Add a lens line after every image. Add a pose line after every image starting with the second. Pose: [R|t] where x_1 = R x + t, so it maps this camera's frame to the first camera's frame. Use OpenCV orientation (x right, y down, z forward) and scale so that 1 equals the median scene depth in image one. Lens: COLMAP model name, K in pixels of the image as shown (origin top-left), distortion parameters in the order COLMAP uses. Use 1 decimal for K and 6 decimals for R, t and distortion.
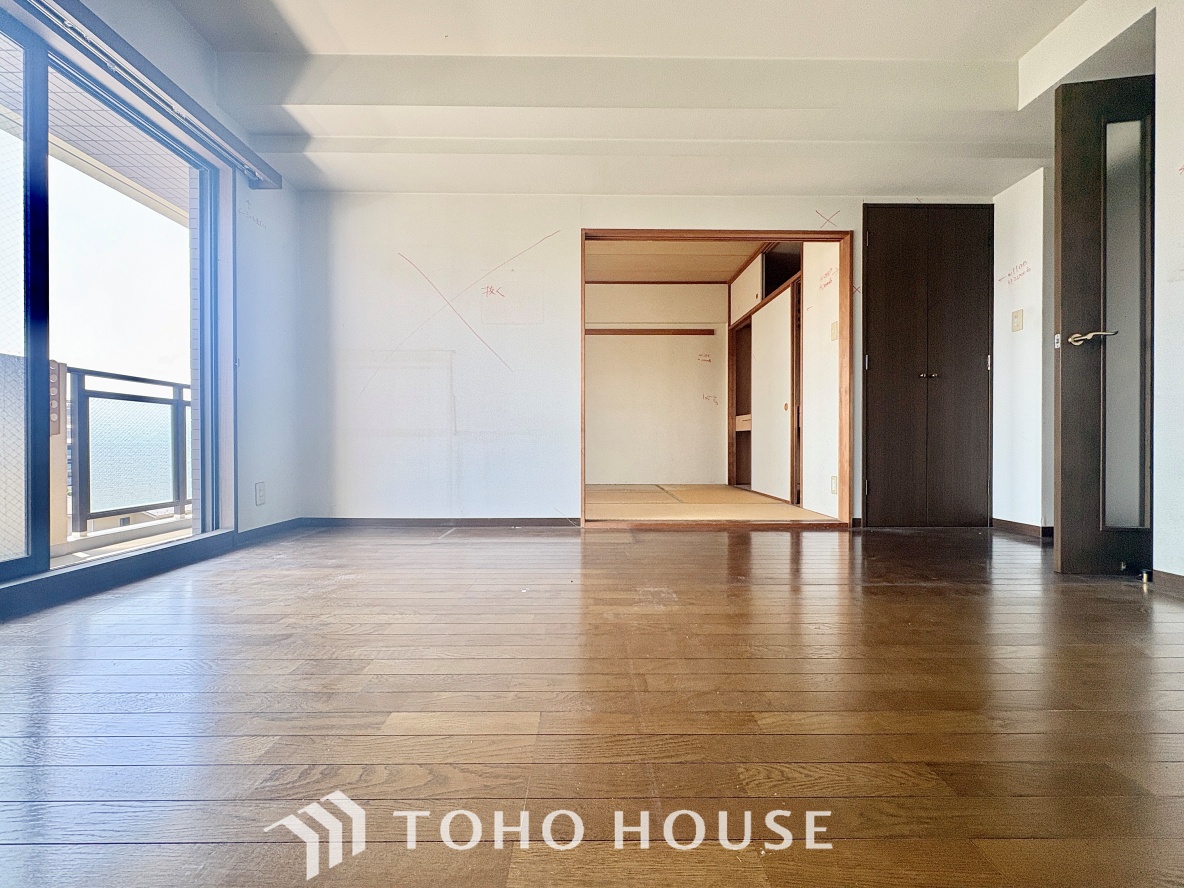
lens RADIAL K [[474.1, 0, 592.0], [0, 474.1, 444.0], [0, 0, 1]] dist [0.000781, 0.000045]
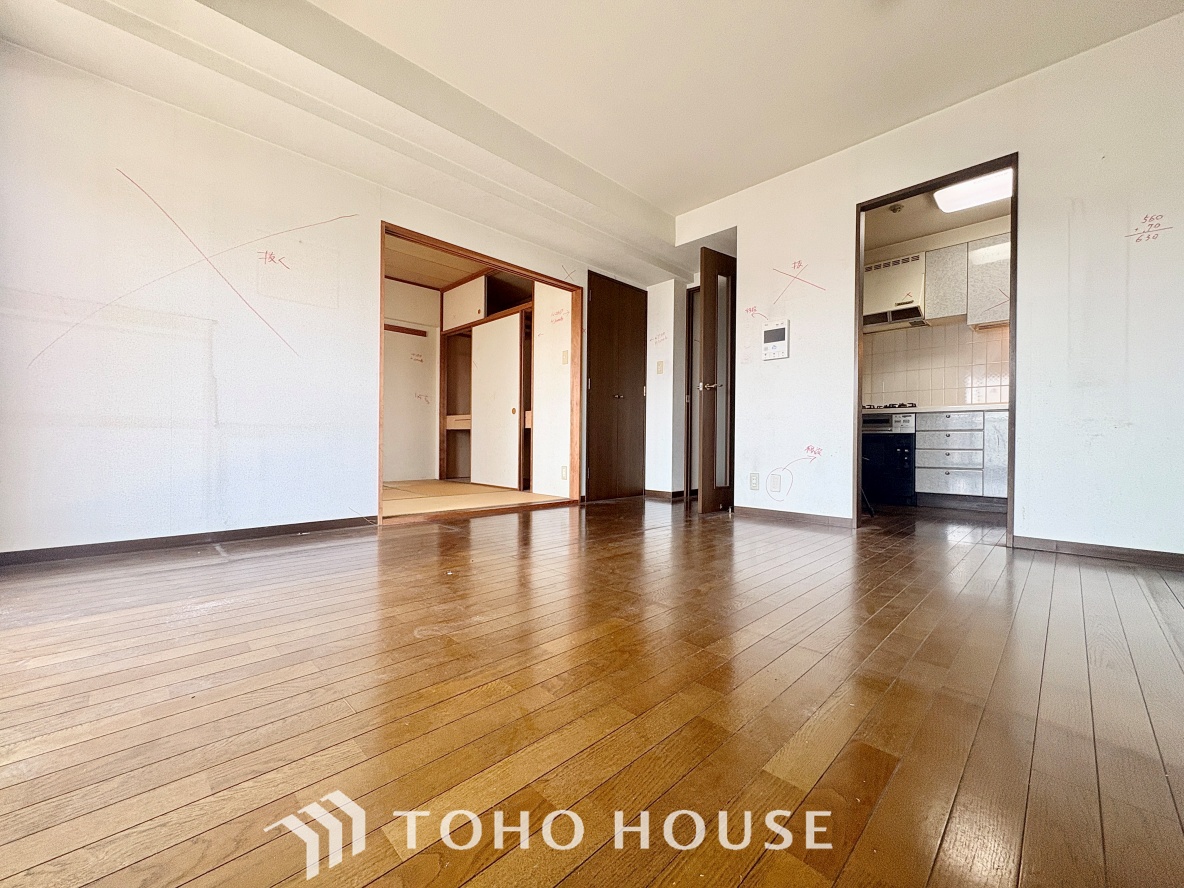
lens RADIAL K [[474.1, 0, 592.0], [0, 474.1, 444.0], [0, 0, 1]] dist [0.000781, 0.000045]
pose [[0.716390, 0.004325, 0.697686, -0.386776], [-0.007813, 0.999968, 0.001823, 0.002842], [-0.697656, -0.006757, 0.716401, -0.008840]]
